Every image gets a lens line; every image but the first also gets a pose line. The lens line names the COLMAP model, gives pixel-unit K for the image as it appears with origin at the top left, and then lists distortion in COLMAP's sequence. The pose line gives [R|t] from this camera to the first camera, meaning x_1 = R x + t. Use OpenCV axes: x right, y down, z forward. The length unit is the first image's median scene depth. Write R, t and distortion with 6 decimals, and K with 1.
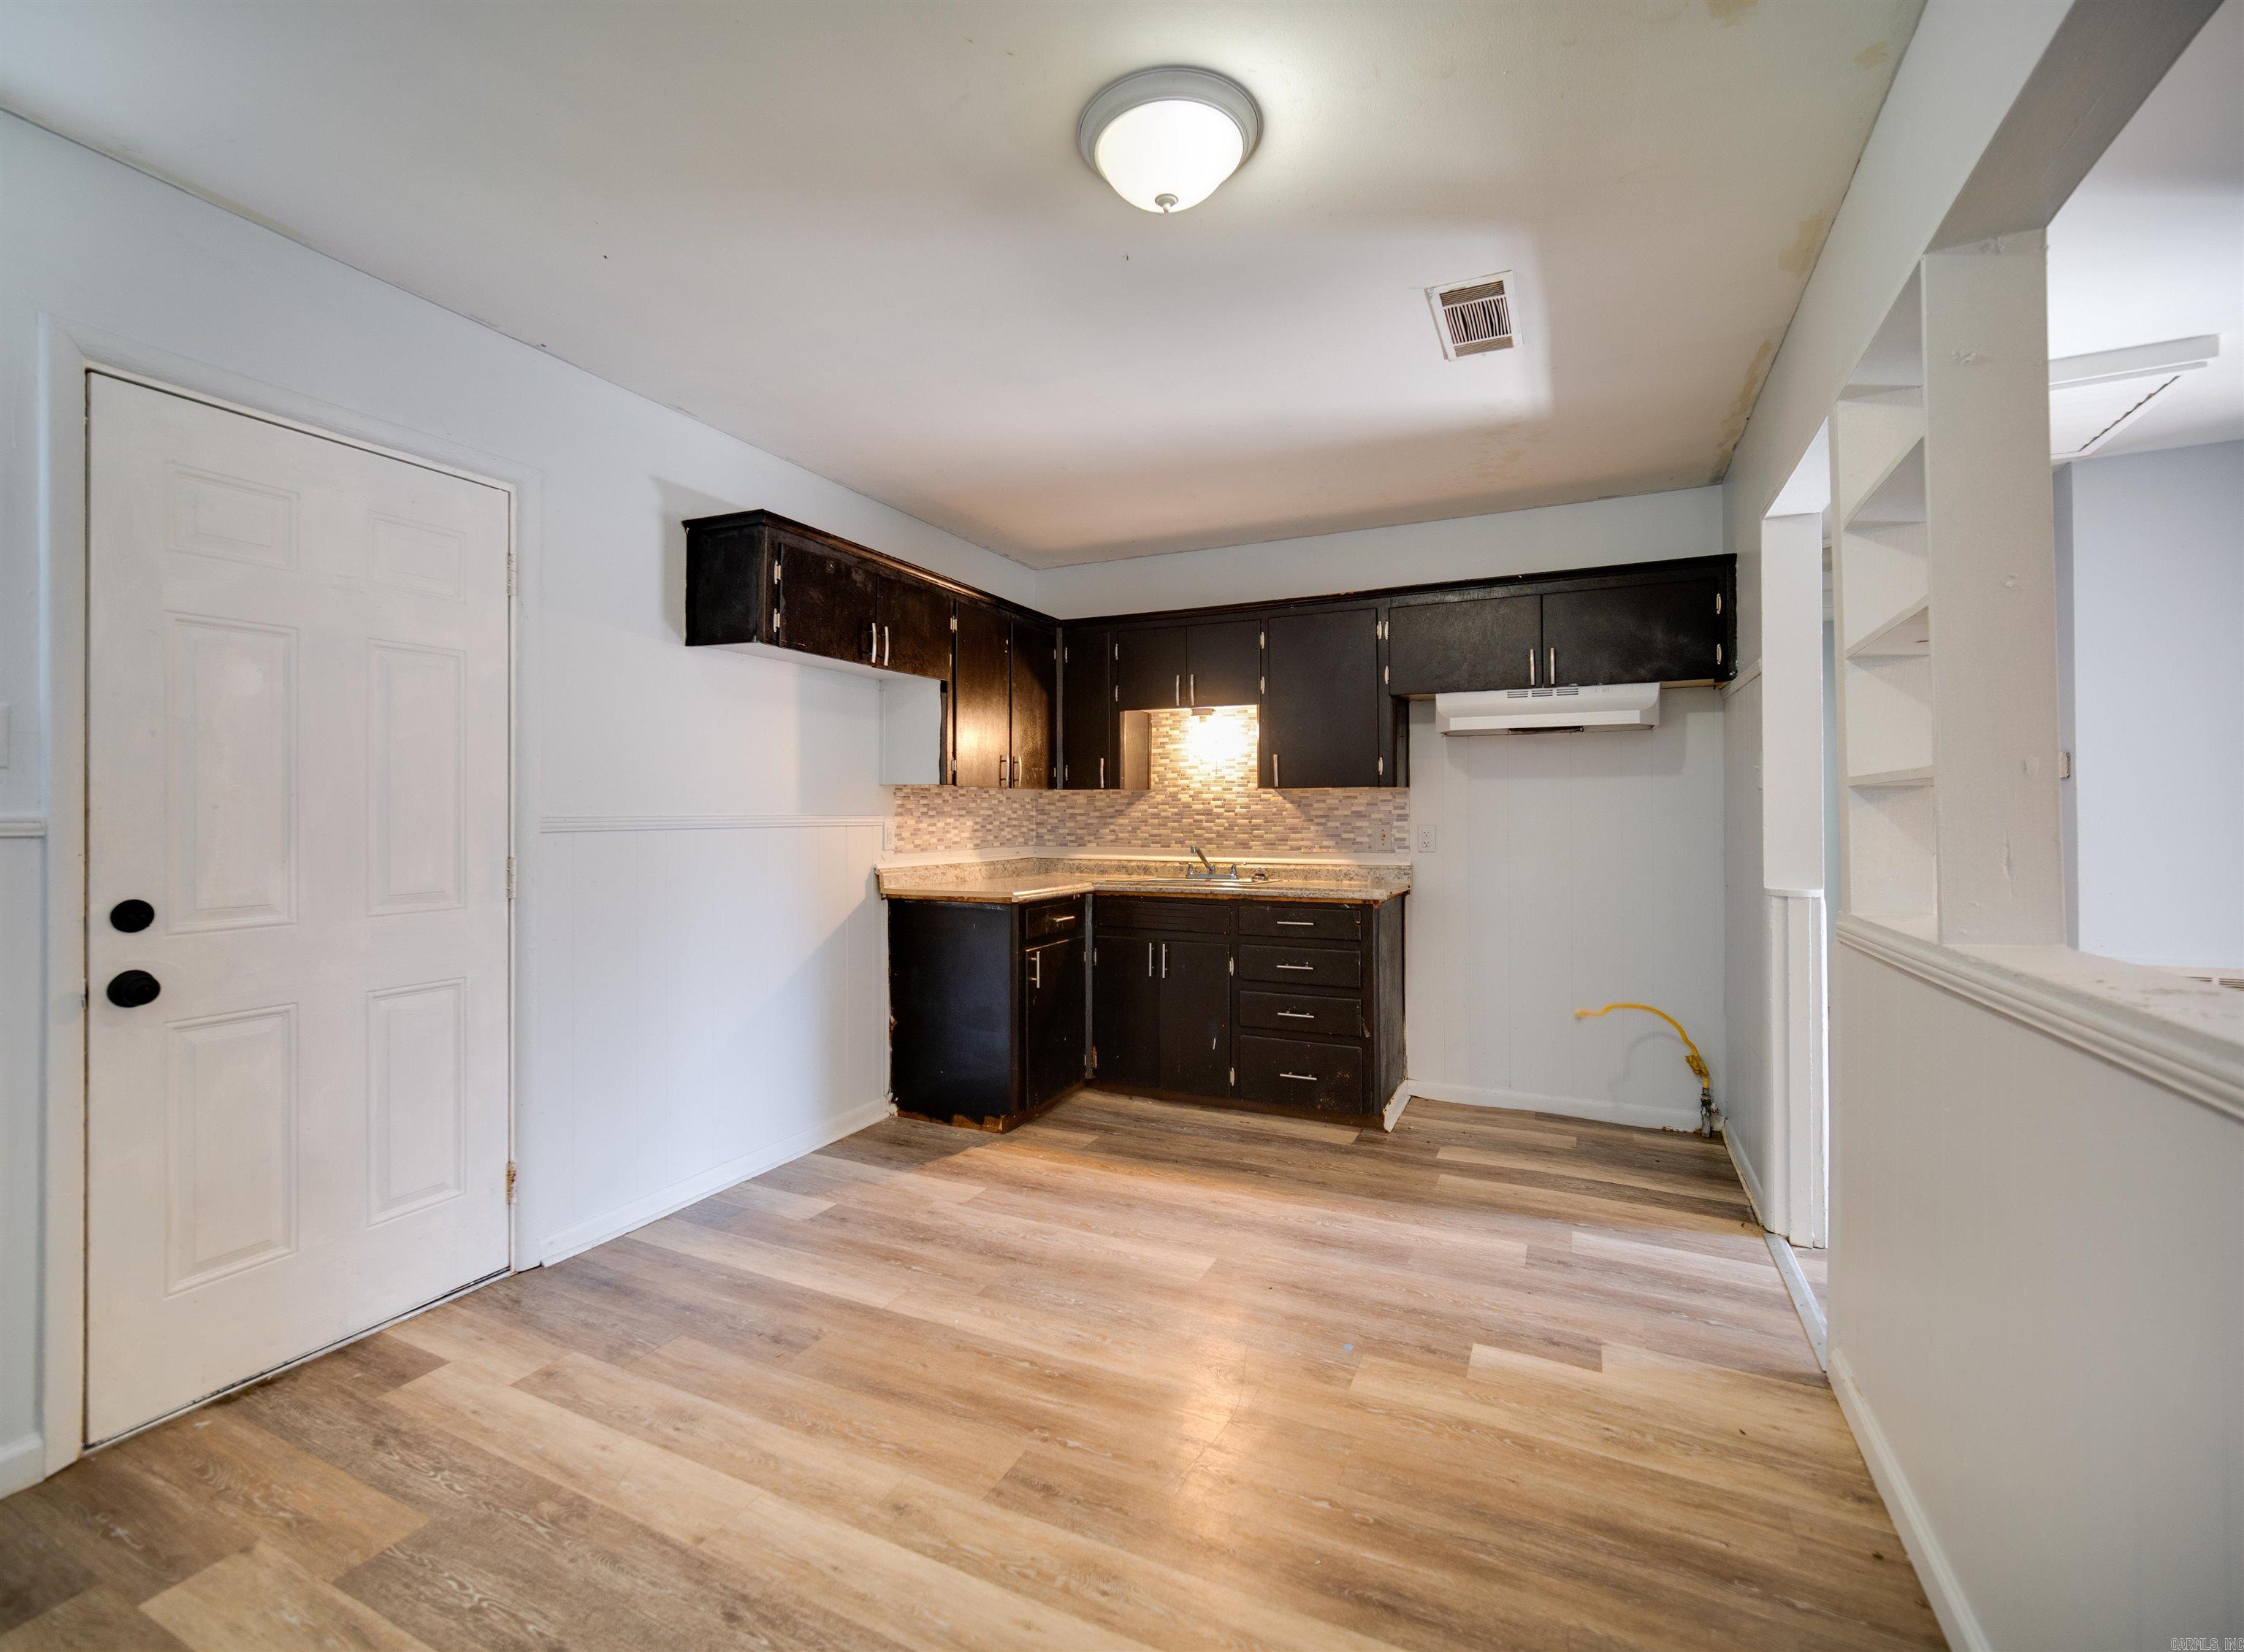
lens RADIAL K [[967.2, 0, 1133.7], [0, 967.2, 784.8], [0, 0, 1]] dist [0.000500, -0.000259]
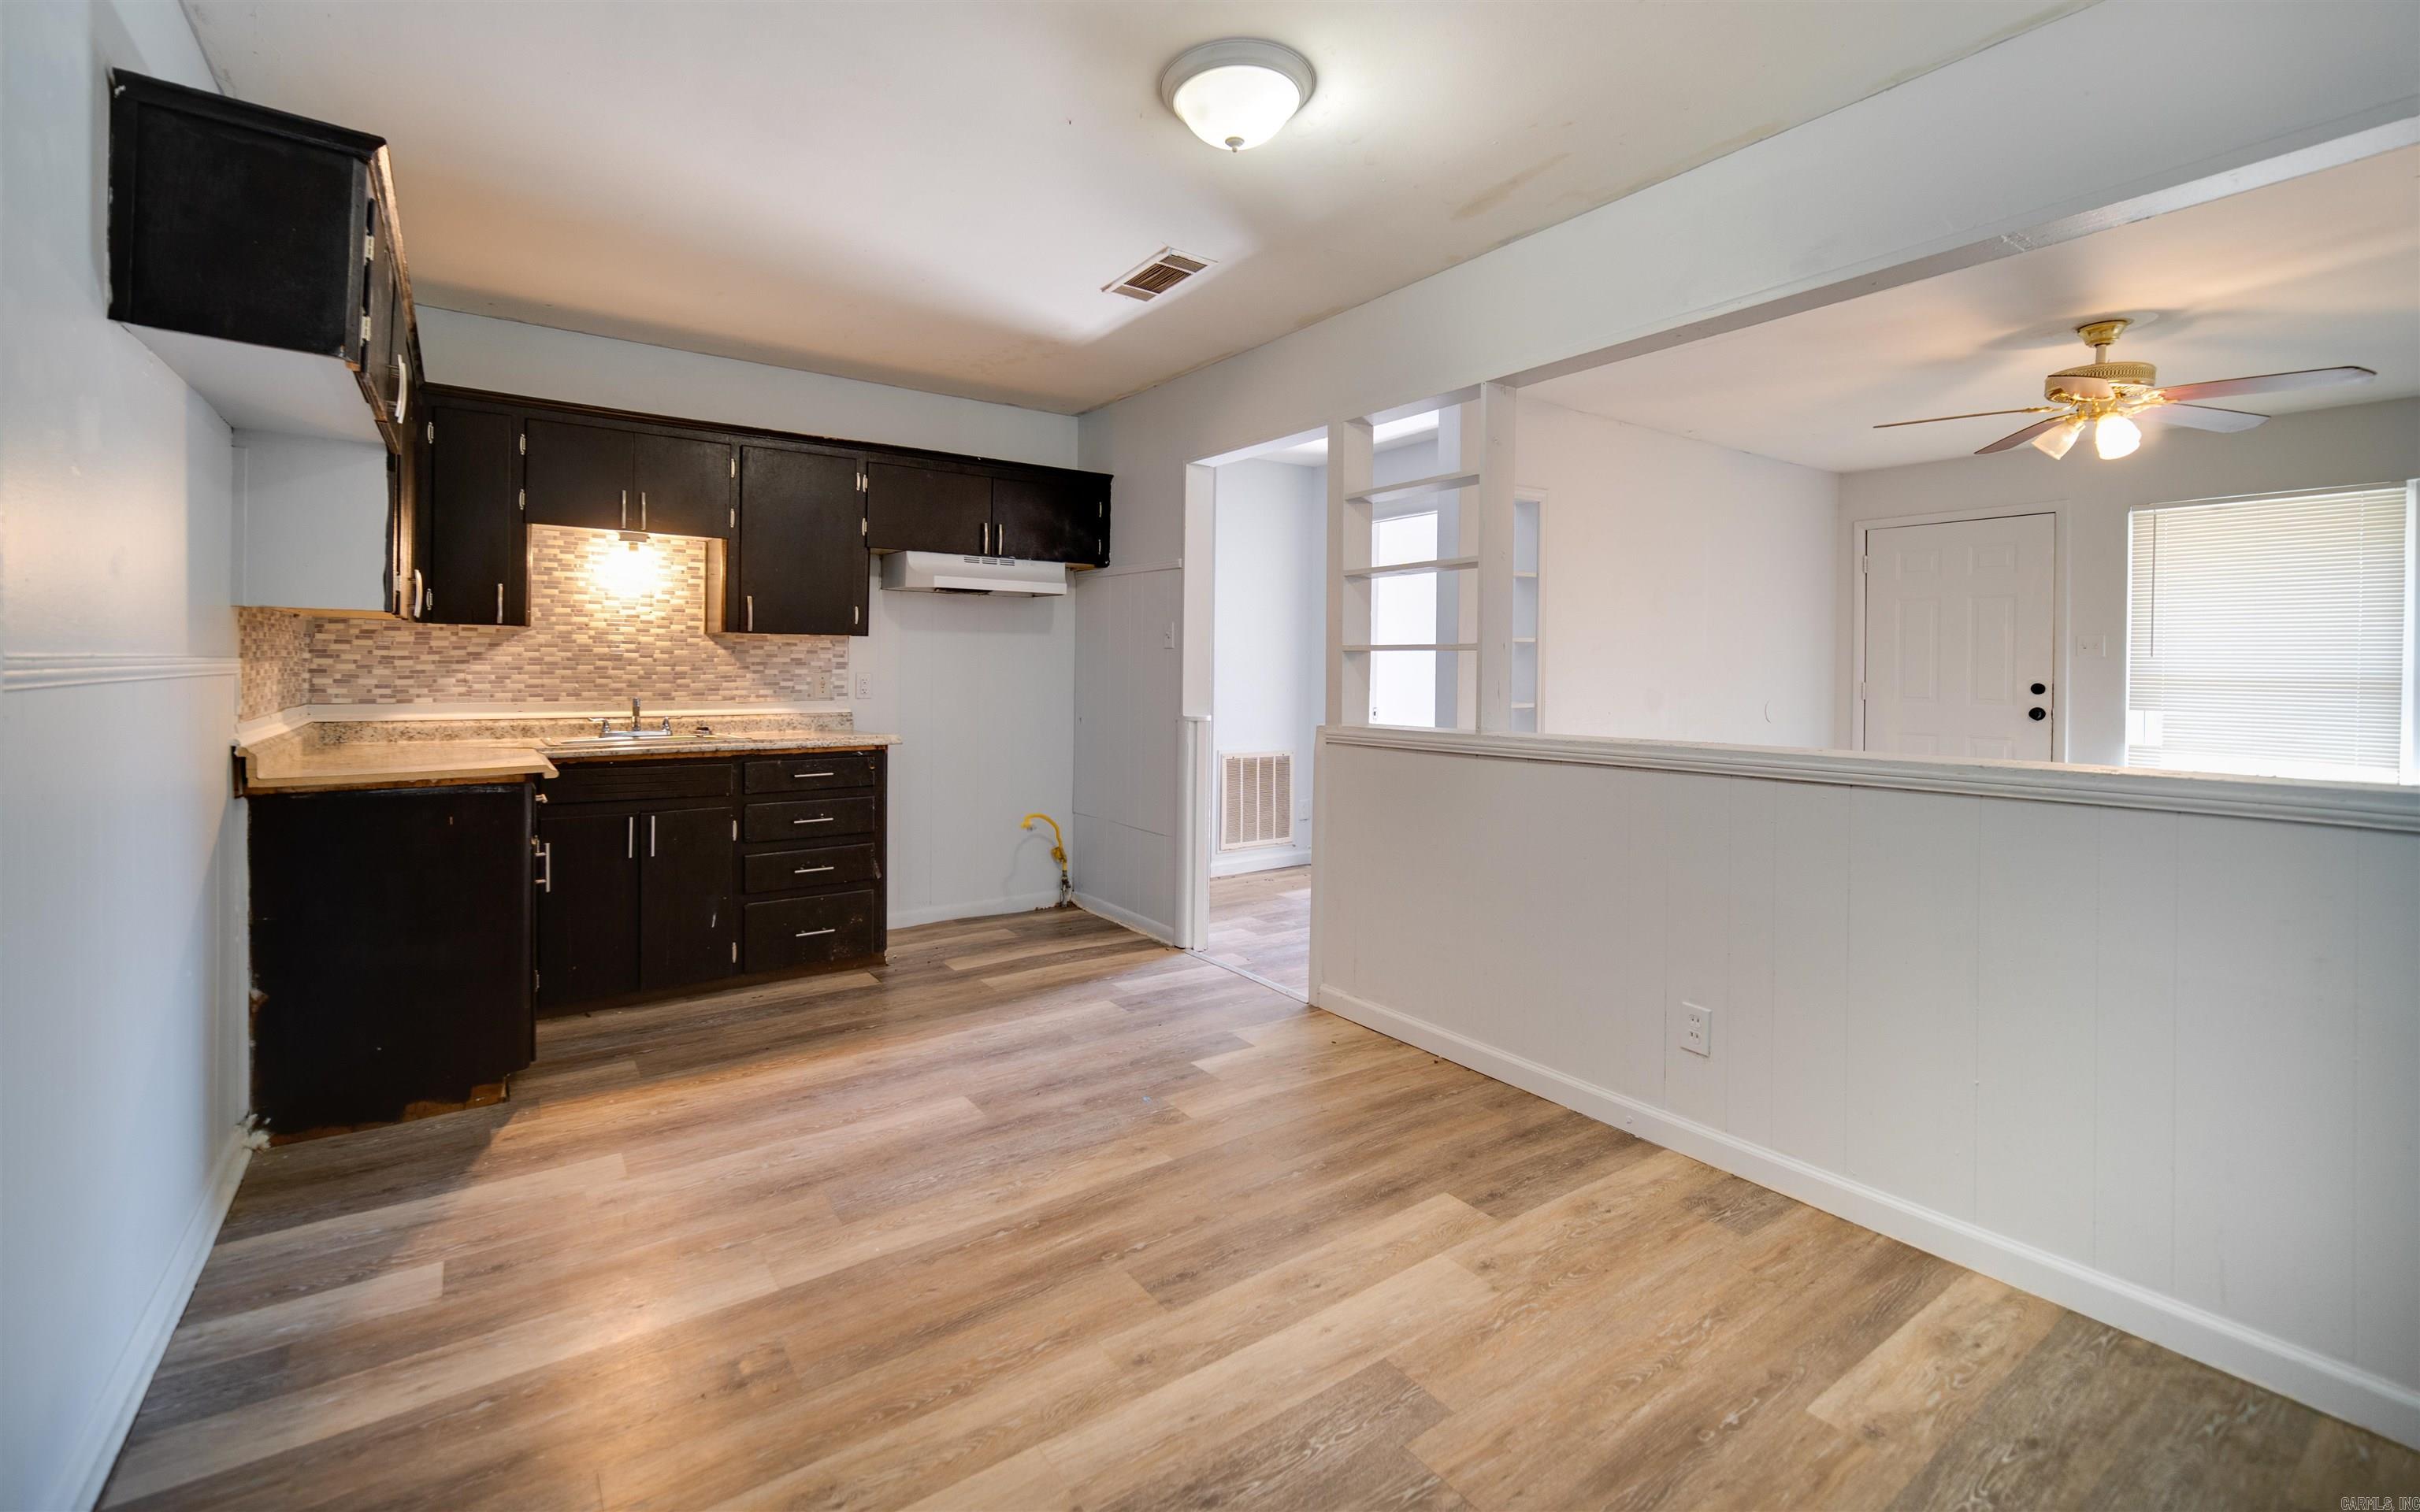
lens RADIAL K [[987.9, 0, 1112.0], [0, 987.9, 653.7], [0, 0, 1]] dist [0.000297, -0.000116]
pose [[0.527079, 0.015984, 0.849666, -0.527788], [-0.035599, 0.999361, 0.003283, 0.009096], [-0.849070, -0.031978, 0.527311, 0.239379]]
